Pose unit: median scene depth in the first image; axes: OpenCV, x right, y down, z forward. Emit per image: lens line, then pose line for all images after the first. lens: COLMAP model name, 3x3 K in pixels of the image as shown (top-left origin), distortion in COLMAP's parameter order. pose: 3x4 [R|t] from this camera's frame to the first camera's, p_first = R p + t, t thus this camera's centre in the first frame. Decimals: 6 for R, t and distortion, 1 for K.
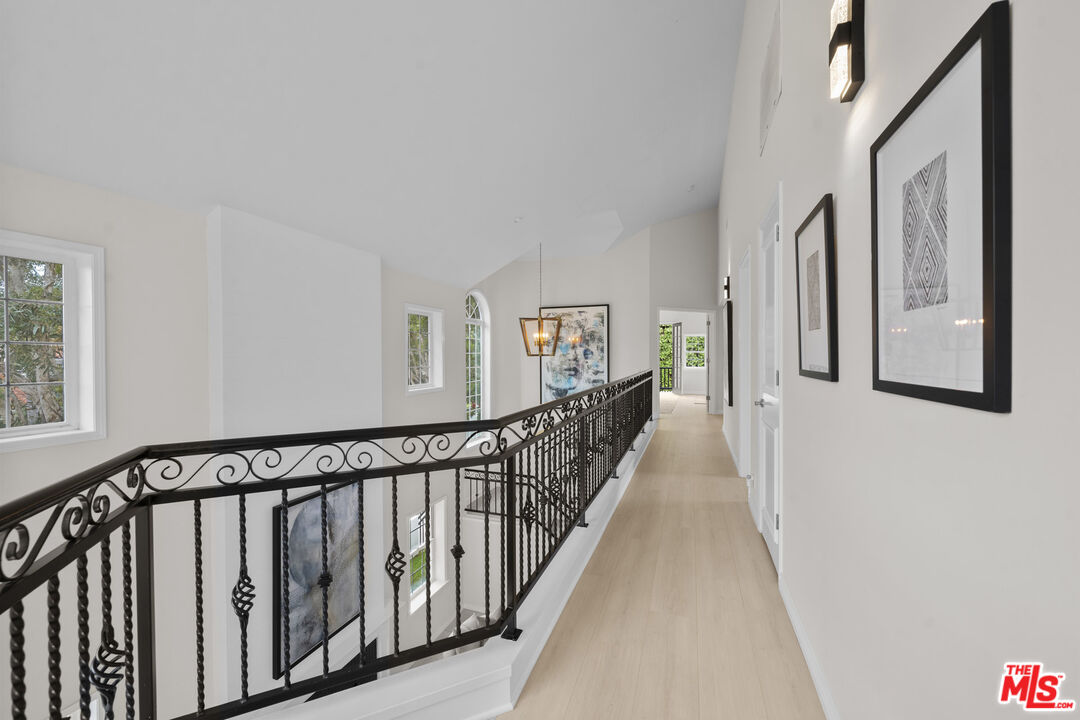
lens RADIAL K [[425.1, 0, 535.4], [0, 425.1, 360.7], [0, 0, 1]] dist [0.000999, -0.000198]
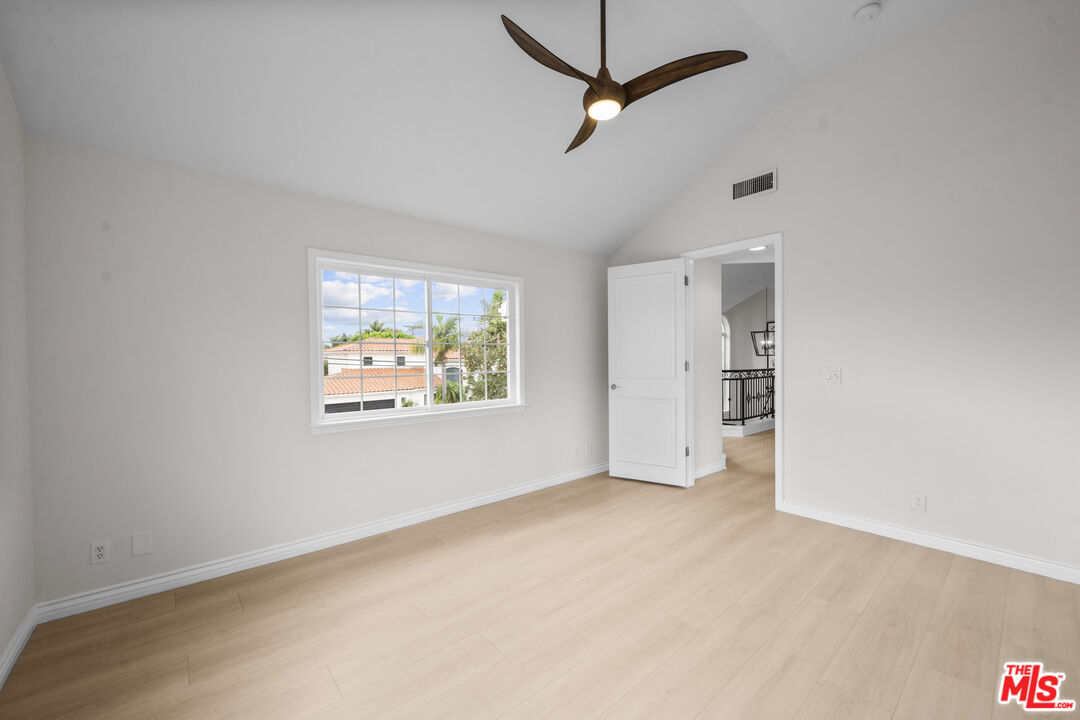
lens RADIAL K [[425.1, 0, 535.4], [0, 425.1, 360.7], [0, 0, 1]] dist [0.000999, -0.000198]
pose [[0.868767, 0.003805, -0.495207, 0.049295], [-0.004510, 0.999990, -0.000228, 0.011103], [0.495201, 0.002431, 0.868775, -0.760185]]
